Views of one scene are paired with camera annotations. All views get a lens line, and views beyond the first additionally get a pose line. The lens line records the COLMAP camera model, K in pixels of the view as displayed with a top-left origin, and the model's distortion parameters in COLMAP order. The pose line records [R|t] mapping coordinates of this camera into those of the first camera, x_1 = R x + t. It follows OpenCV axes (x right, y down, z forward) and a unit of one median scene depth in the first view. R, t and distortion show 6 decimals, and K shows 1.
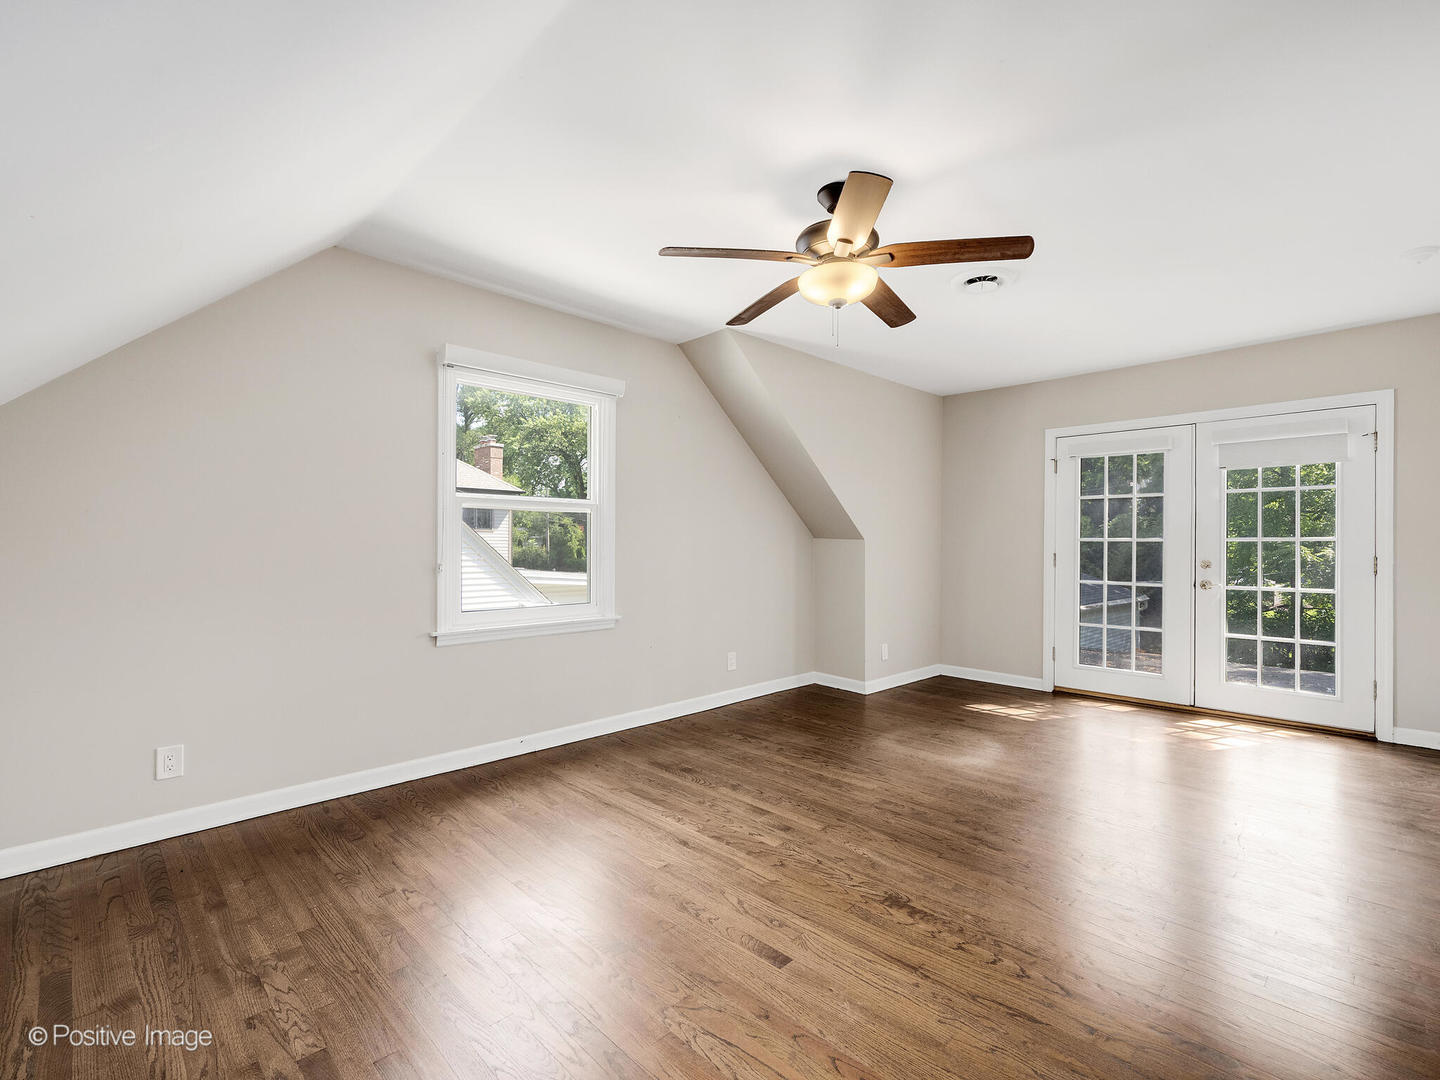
lens RADIAL K [[626.3, 0, 720.0], [0, 626.3, 540.0], [0, 0, 1]] dist [0.000508, -0.000087]
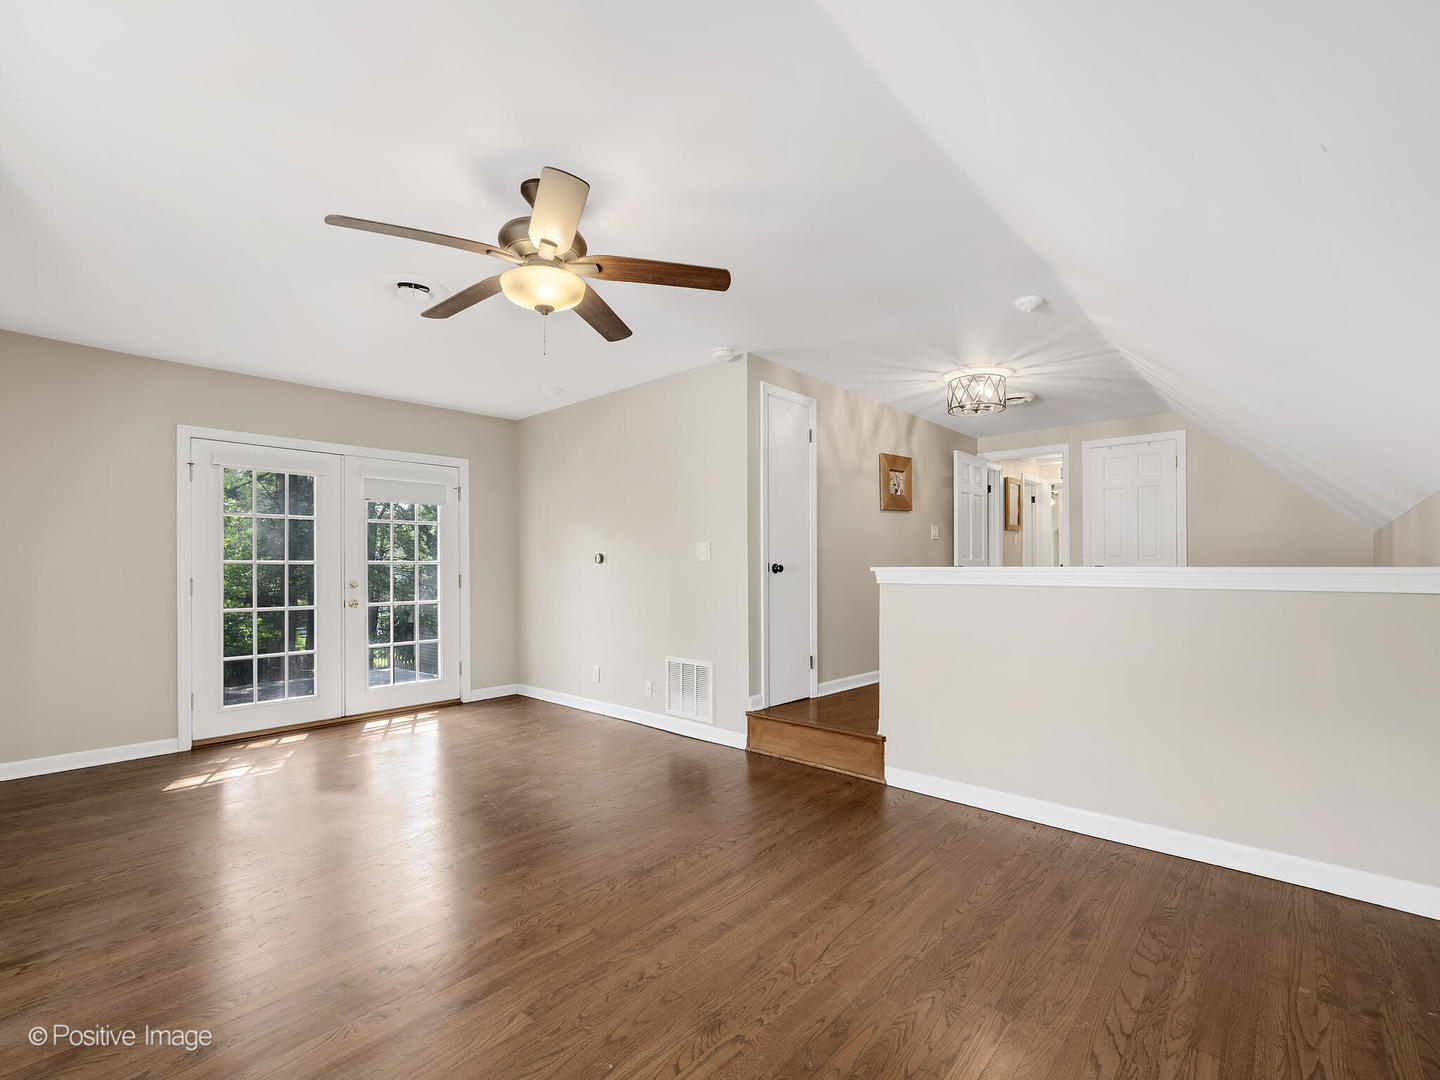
lens RADIAL K [[672.3, 0, 722.5], [0, 672.3, 562.9], [0, 0, 1]] dist [0.000840, 0.000434]
pose [[-0.045685, 0.001404, 0.998955, -0.436275], [0.000635, 0.999999, -0.001376, 0.002199], [-0.998956, 0.000571, -0.045686, 0.408439]]
